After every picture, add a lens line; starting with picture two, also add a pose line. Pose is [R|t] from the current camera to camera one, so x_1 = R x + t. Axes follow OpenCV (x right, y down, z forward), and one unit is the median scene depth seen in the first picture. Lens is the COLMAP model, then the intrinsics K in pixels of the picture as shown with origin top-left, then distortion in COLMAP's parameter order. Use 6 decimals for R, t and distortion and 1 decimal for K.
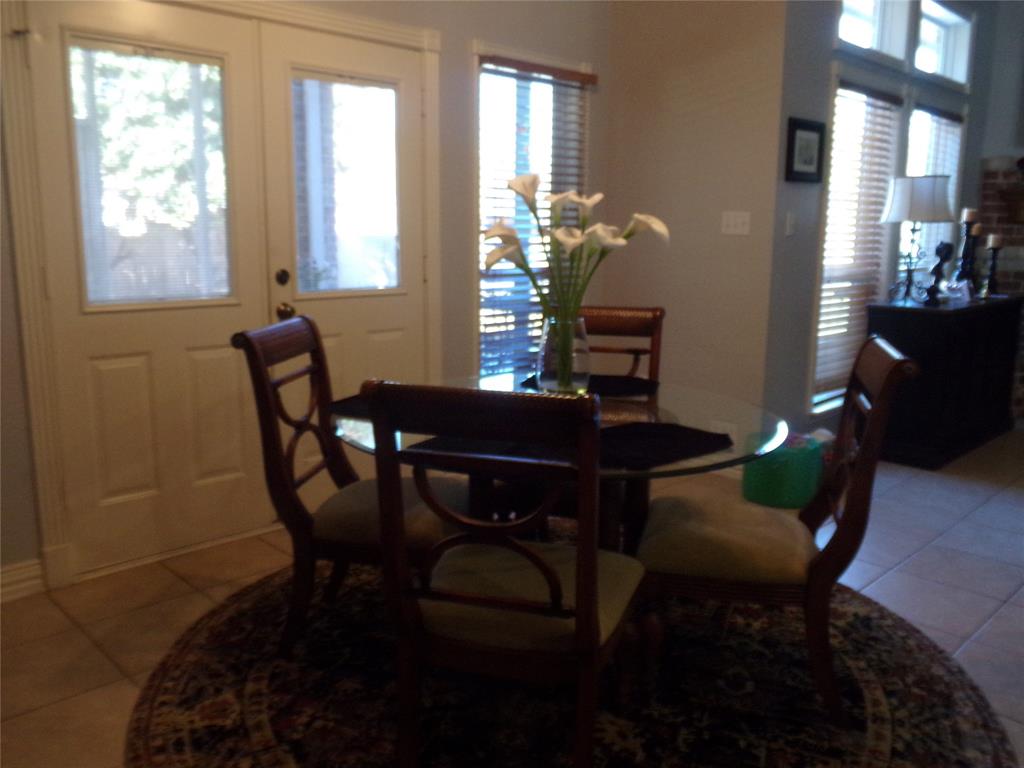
lens RADIAL K [[851.4, 0, 512.0], [0, 851.4, 384.0], [0, 0, 1]] dist [-0.009713, -0.012092]
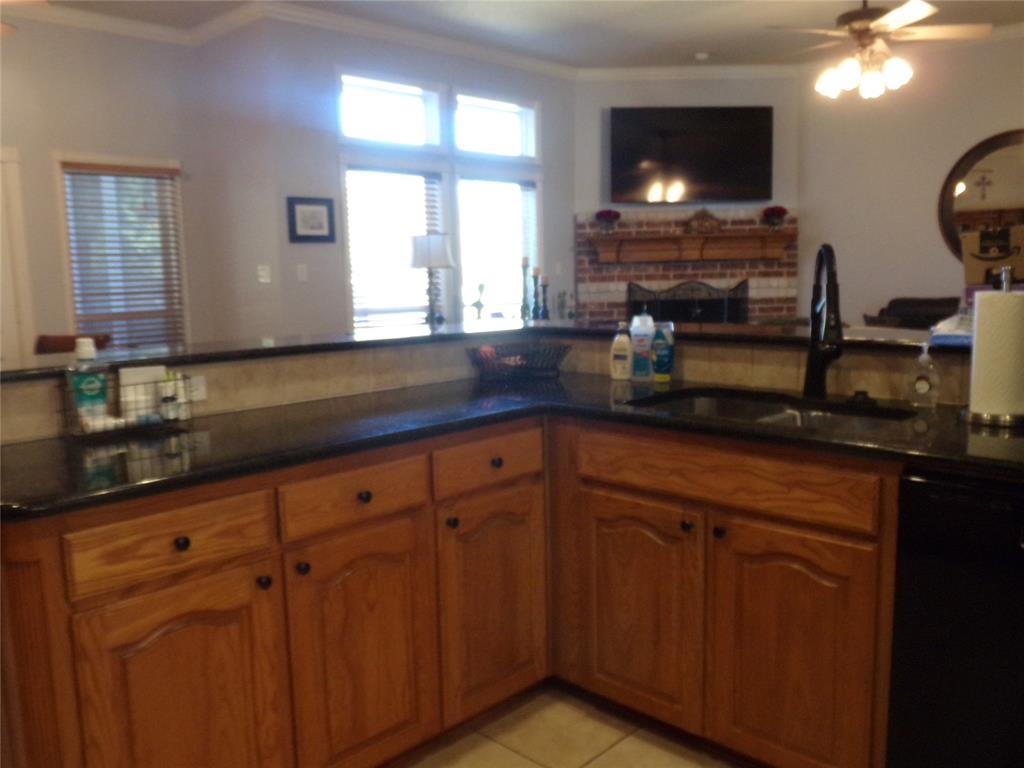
lens RADIAL K [[851.4, 0, 512.0], [0, 851.4, 384.0], [0, 0, 1]] dist [-0.009713, -0.012092]
pose [[0.999219, -0.037824, 0.011397, 0.785757], [0.038435, 0.997498, -0.059328, 0.099463], [-0.009125, 0.059719, 0.998174, -0.424355]]
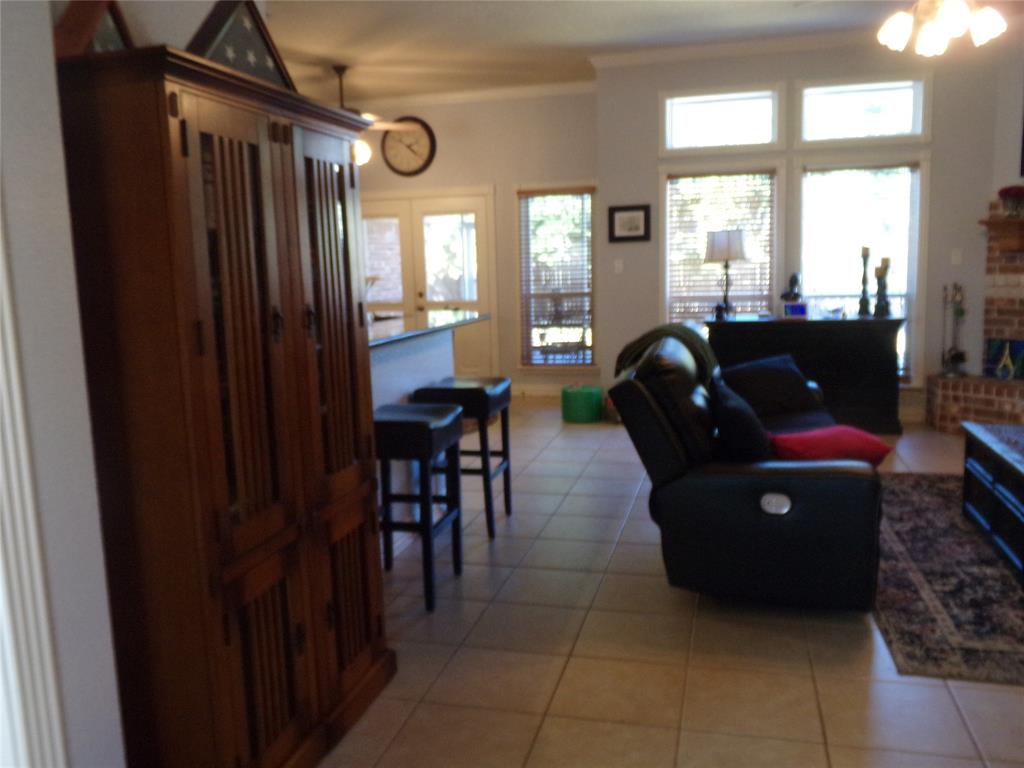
lens RADIAL K [[851.4, 0, 512.0], [0, 851.4, 384.0], [0, 0, 1]] dist [-0.009713, -0.012092]
pose [[0.501705, 0.092588, -0.860070, 2.112348], [-0.126843, 0.991383, 0.032733, 0.022454], [0.855689, 0.092671, 0.509126, -0.046363]]
